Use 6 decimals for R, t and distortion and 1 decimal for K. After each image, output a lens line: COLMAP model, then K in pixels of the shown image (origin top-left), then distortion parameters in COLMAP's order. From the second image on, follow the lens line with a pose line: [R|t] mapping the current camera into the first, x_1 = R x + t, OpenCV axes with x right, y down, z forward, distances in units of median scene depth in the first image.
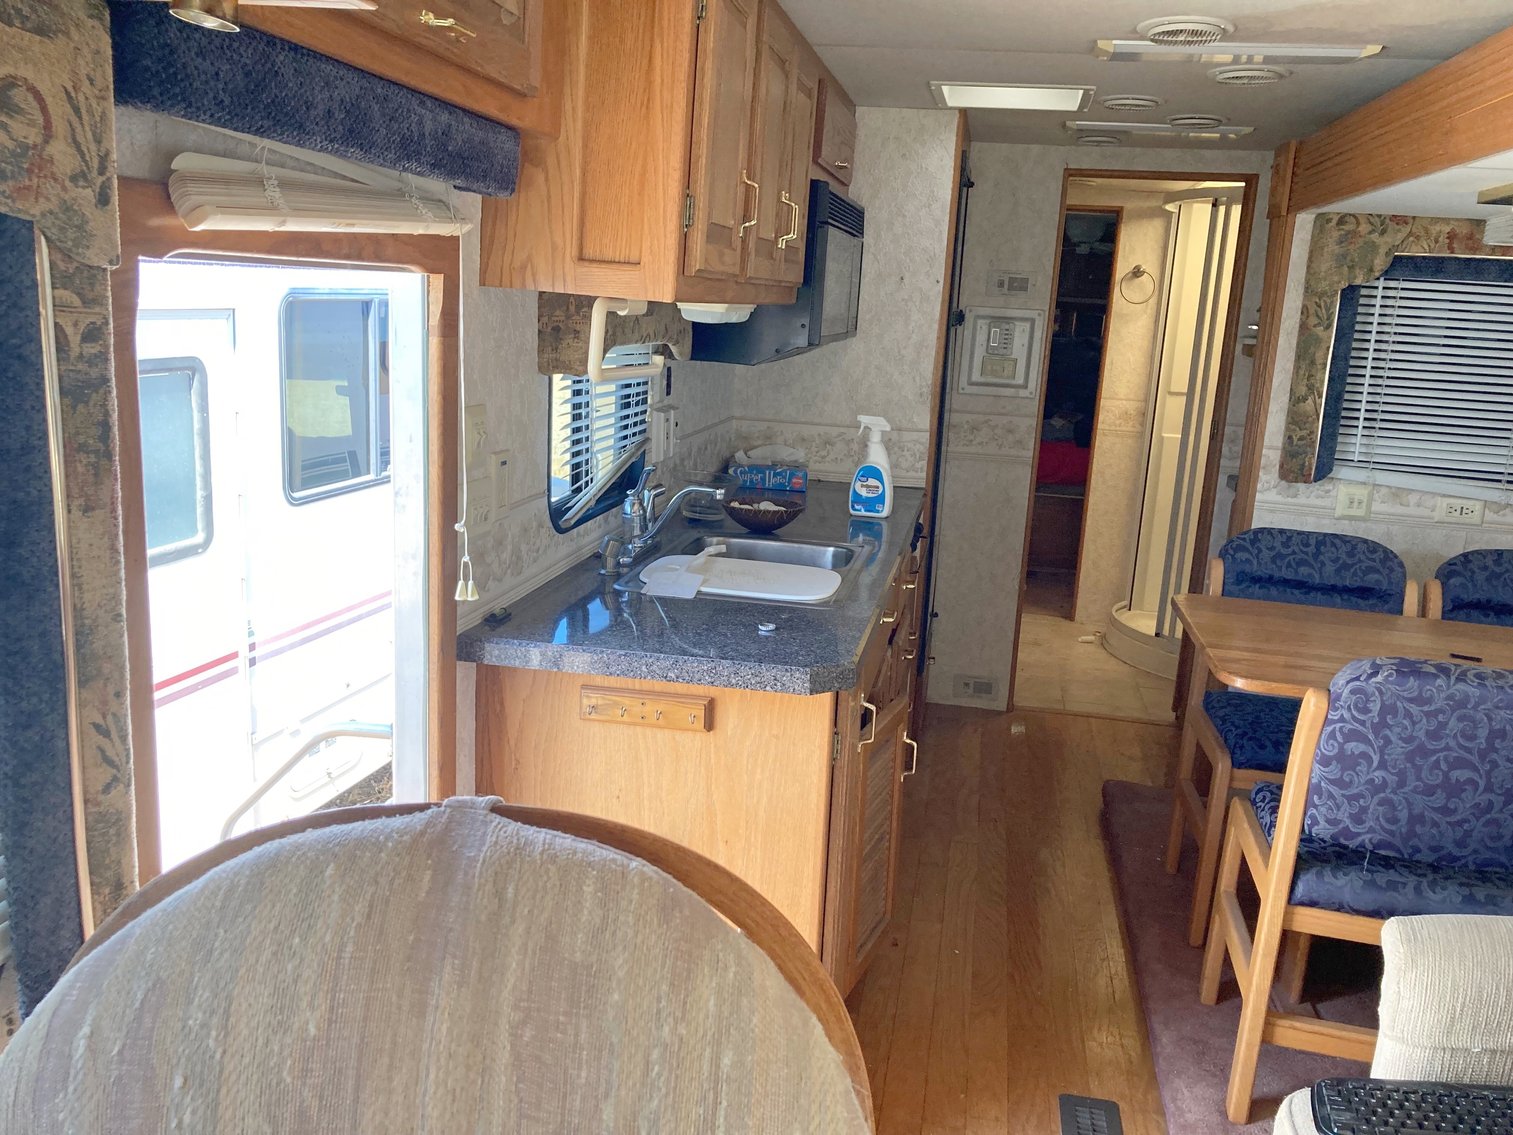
lens RADIAL K [[1249.1, 0, 769.0], [0, 1249.1, 563.3], [0, 0, 1]] dist [0.030053, -0.016697]
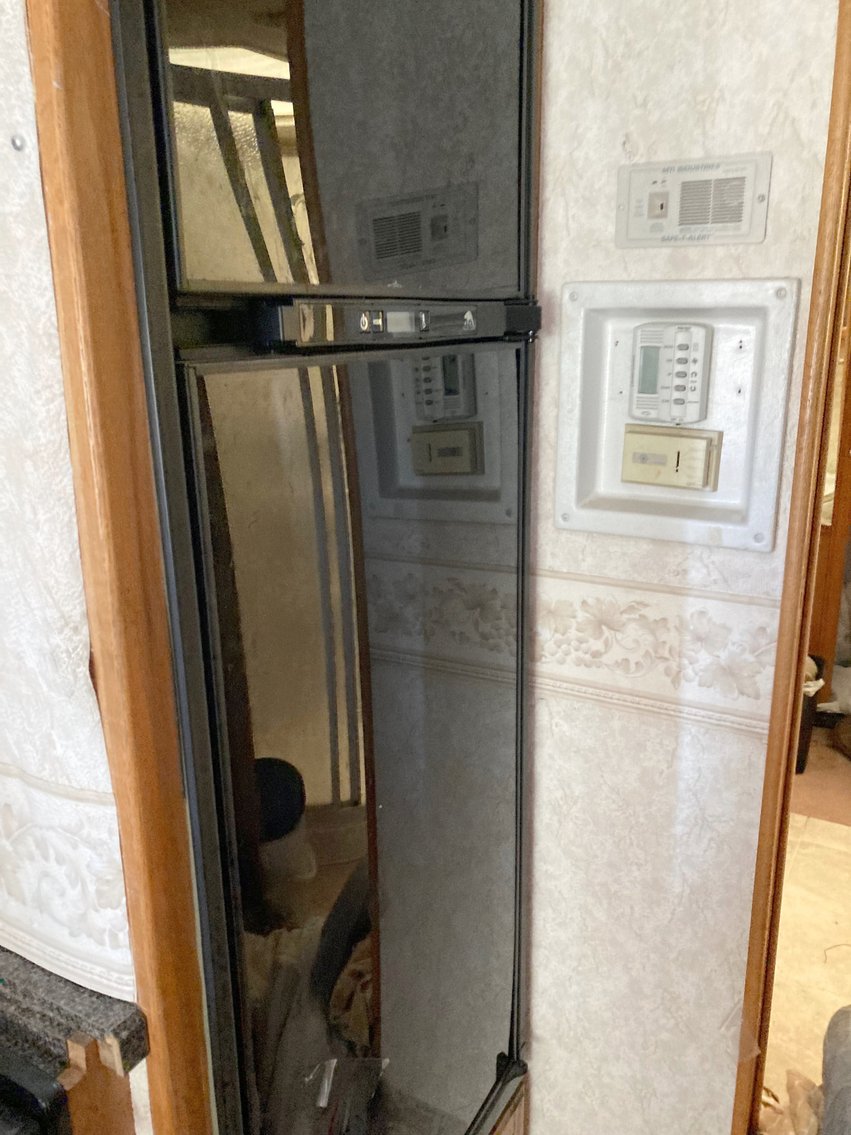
lens RADIAL K [[937.0, 0, 429.6], [0, 937.0, 572.2], [0, 0, 1]] dist [0.030053, -0.016697]
pose [[0.940759, 0.029799, -0.337763, 0.311543], [-0.012670, 0.998524, 0.052805, -0.203853], [0.338838, -0.045397, 0.939749, 1.083005]]
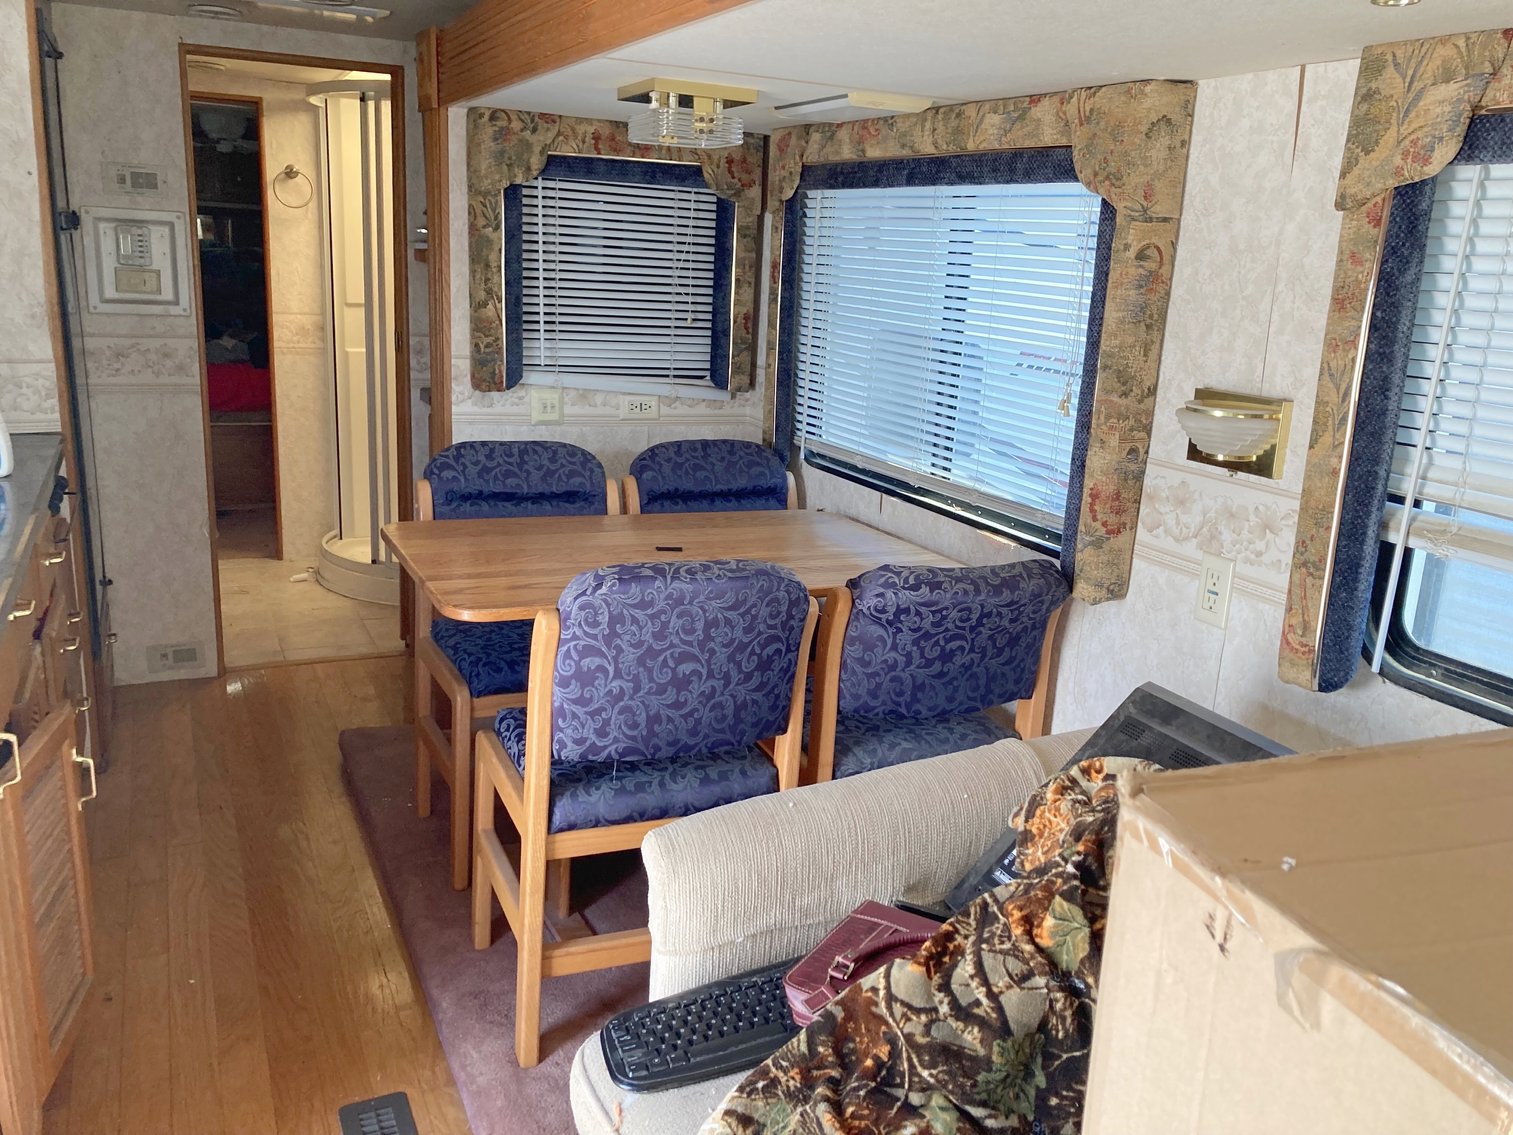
lens RADIAL K [[1249.1, 0, 770.5], [0, 1249.1, 563.3], [0, 0, 1]] dist [0.030053, -0.016697]
pose [[0.810321, -0.158485, 0.564148, 0.029922], [0.120280, 0.987217, 0.104571, -0.008634], [-0.573510, -0.016880, 0.819025, 0.084131]]
